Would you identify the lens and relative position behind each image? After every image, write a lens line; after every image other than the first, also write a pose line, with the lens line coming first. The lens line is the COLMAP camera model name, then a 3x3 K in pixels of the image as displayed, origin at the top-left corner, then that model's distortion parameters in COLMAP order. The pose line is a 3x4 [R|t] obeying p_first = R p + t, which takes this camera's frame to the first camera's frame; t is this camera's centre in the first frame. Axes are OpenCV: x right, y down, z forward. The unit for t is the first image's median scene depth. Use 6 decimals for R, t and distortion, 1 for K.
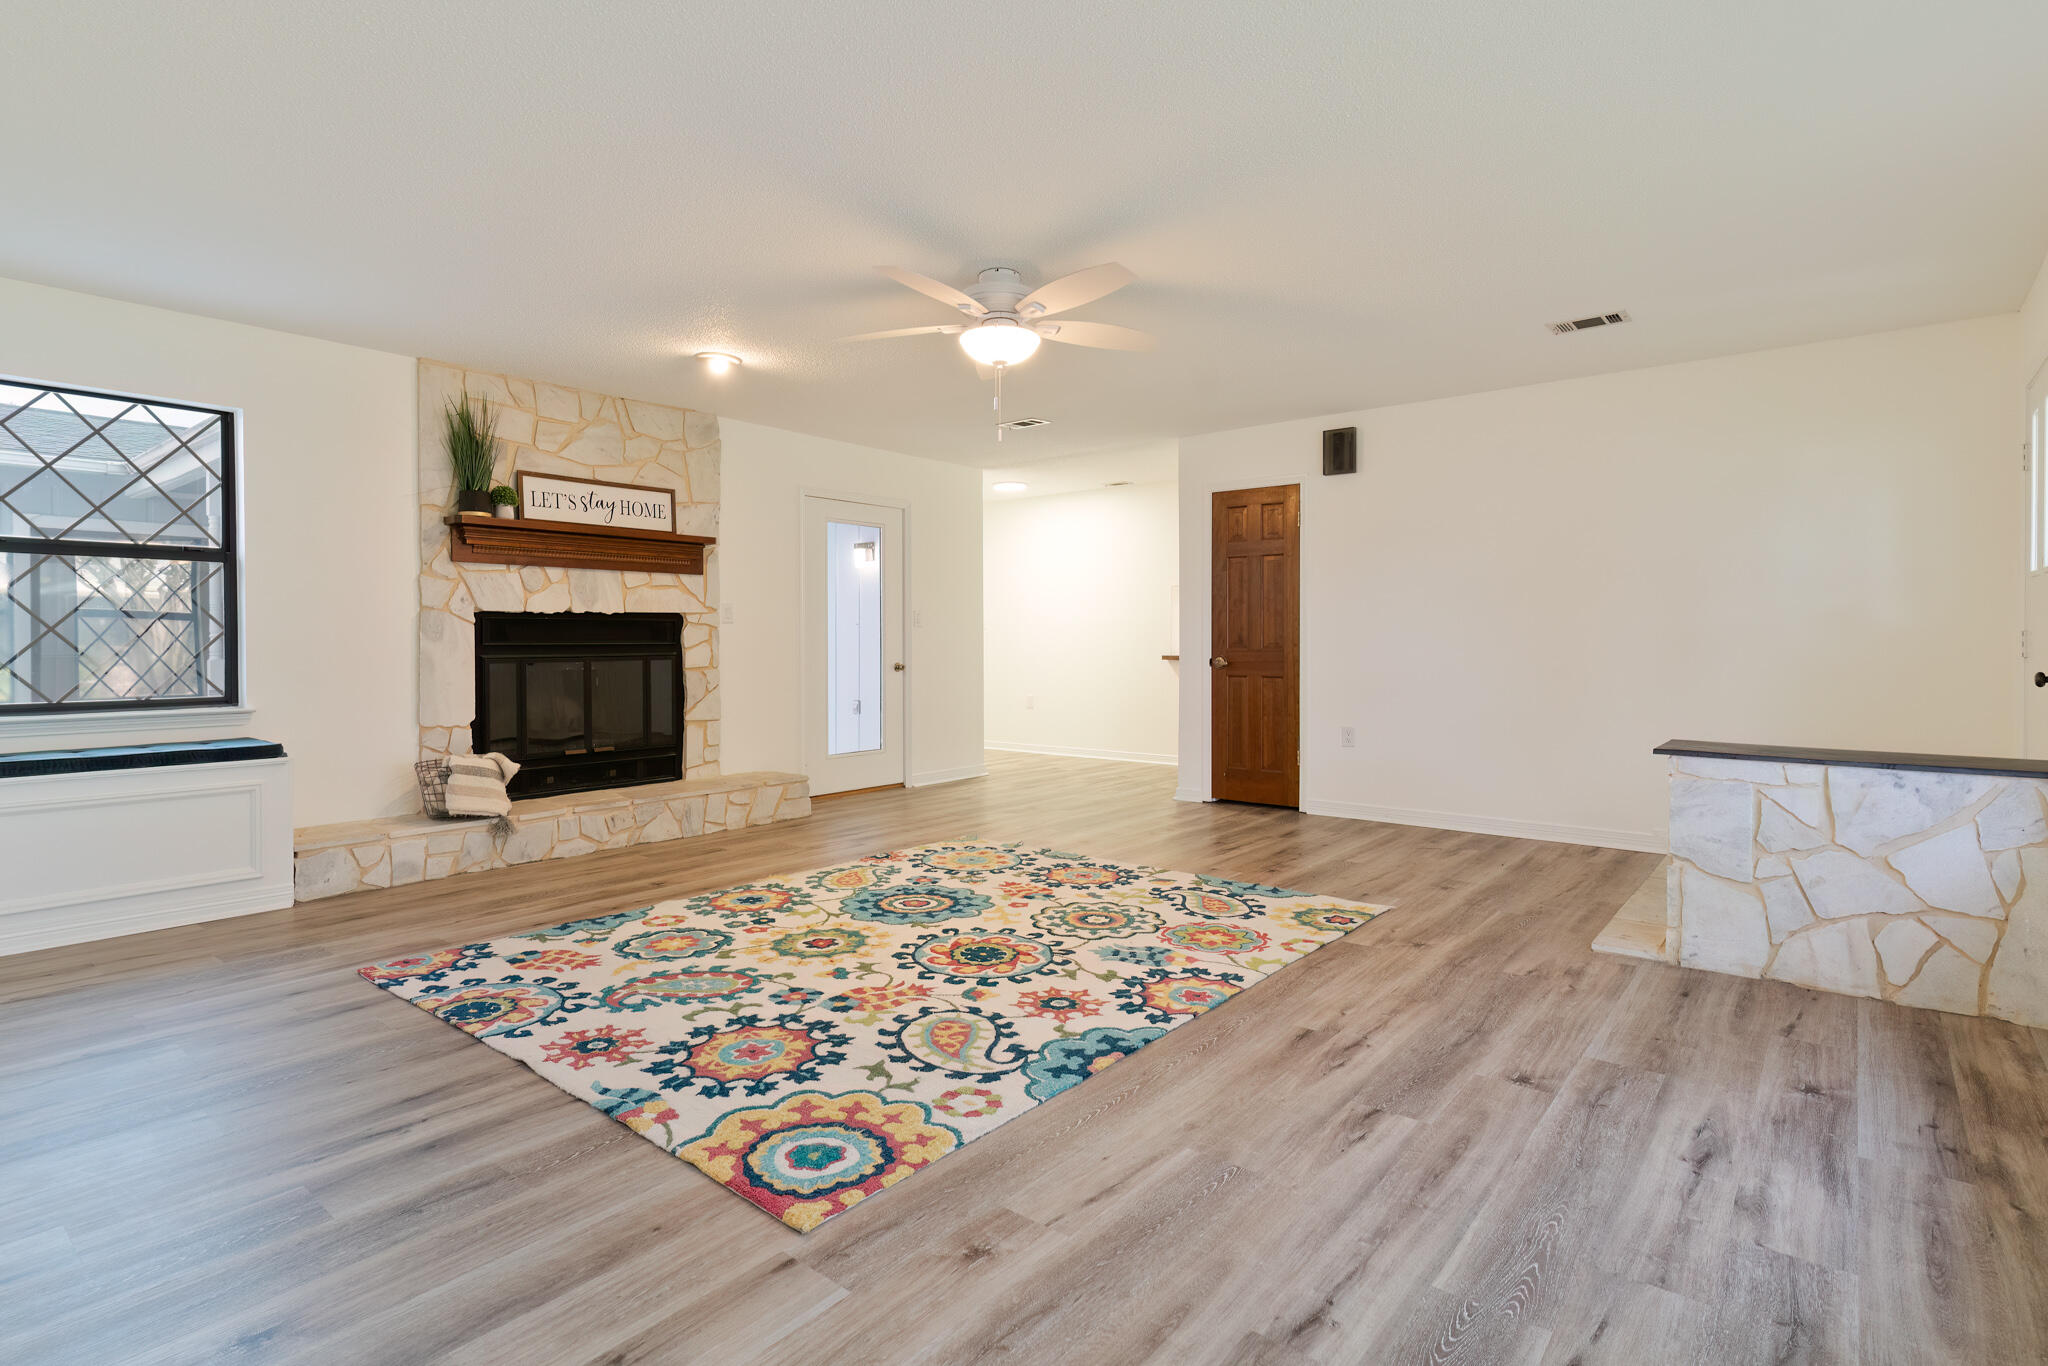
lens RADIAL K [[975.4, 0, 1015.8], [0, 975.4, 670.5], [0, 0, 1]] dist [0.002604, 0.000479]
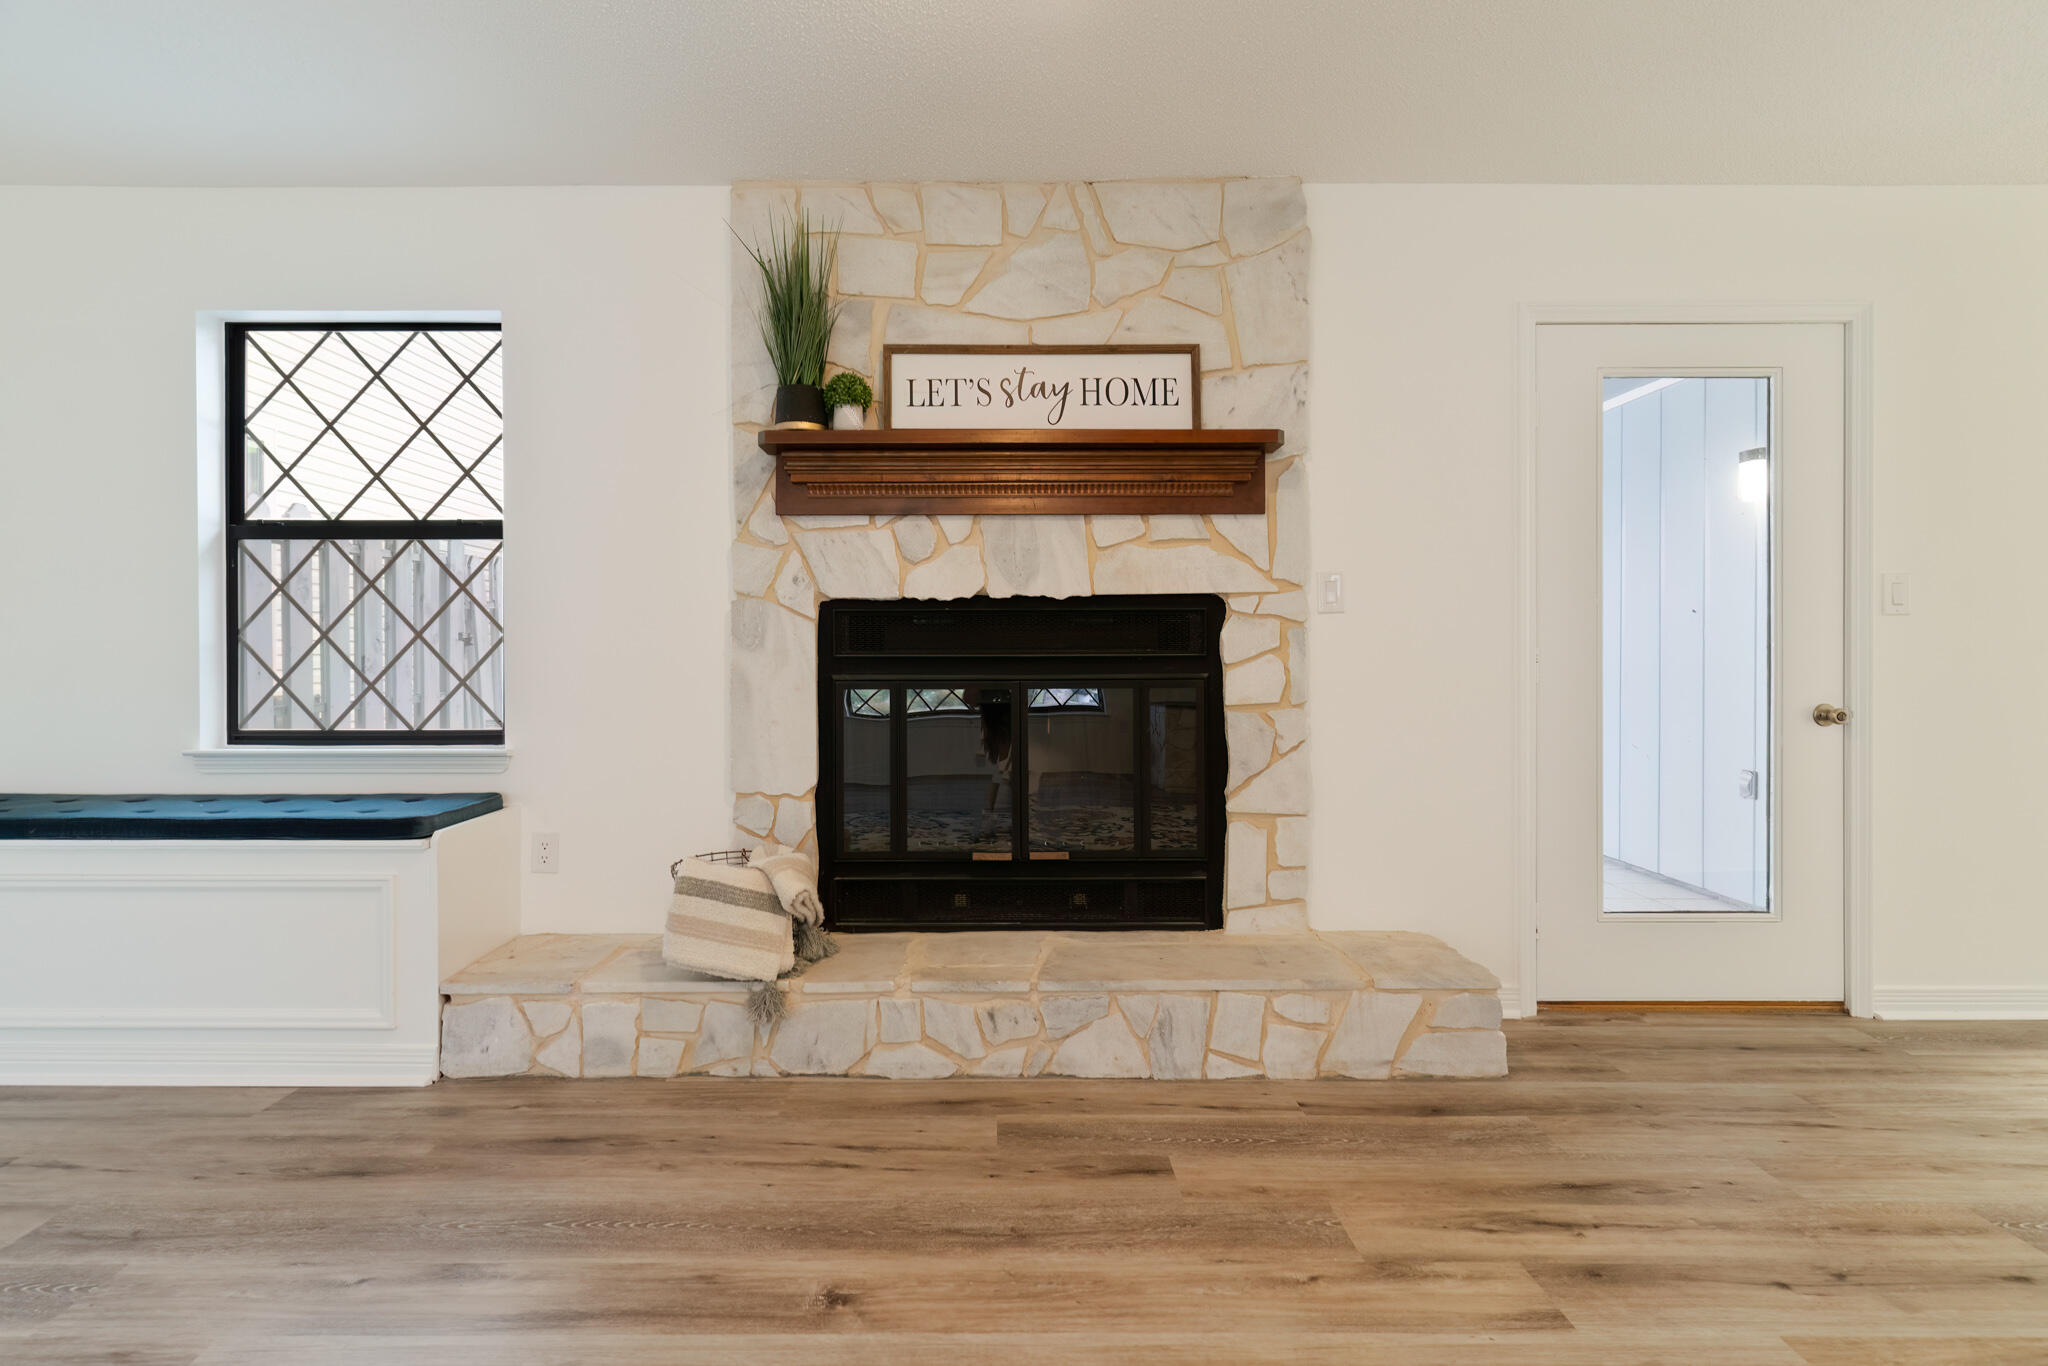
lens RADIAL K [[975.4, 0, 1008.3], [0, 975.4, 661.5], [0, 0, 1]] dist [0.002604, 0.000479]
pose [[0.634979, -0.000152, -0.772529, -0.031139], [-0.022585, 0.999569, -0.018761, -0.014199], [0.772199, 0.029360, 0.634702, 0.665317]]
